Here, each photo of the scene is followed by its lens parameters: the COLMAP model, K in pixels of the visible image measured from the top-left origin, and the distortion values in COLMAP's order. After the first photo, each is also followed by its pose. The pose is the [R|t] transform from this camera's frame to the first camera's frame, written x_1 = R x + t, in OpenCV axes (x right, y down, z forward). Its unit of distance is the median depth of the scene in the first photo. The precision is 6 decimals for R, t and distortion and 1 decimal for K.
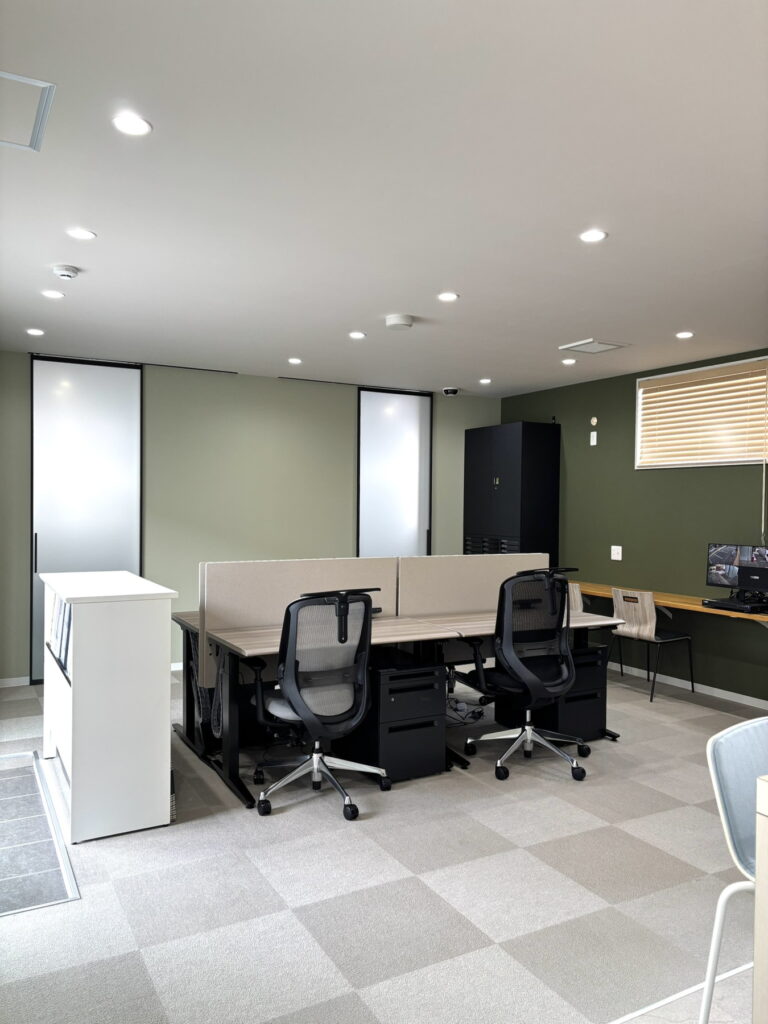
lens RADIAL K [[777.2, 0, 383.4], [0, 777.2, 510.4], [0, 0, 1]] dist [0.042314, -0.040564]
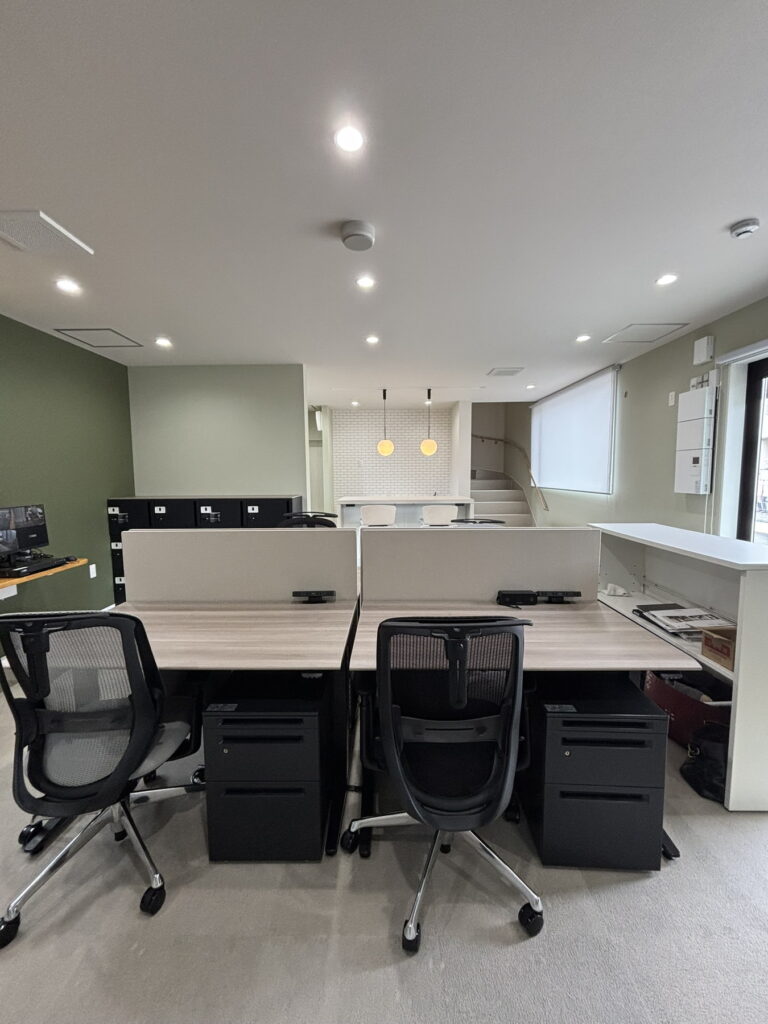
lens RADIAL K [[408.2, 0, 385.4], [0, 408.2, 511.1], [0, 0, 1]] dist [0.000407, 0.000002]
pose [[-0.869159, -0.043103, 0.492651, -0.200278], [0.005971, 0.995207, 0.097605, 0.001875], [-0.494497, 0.087776, -0.864736, 1.213054]]
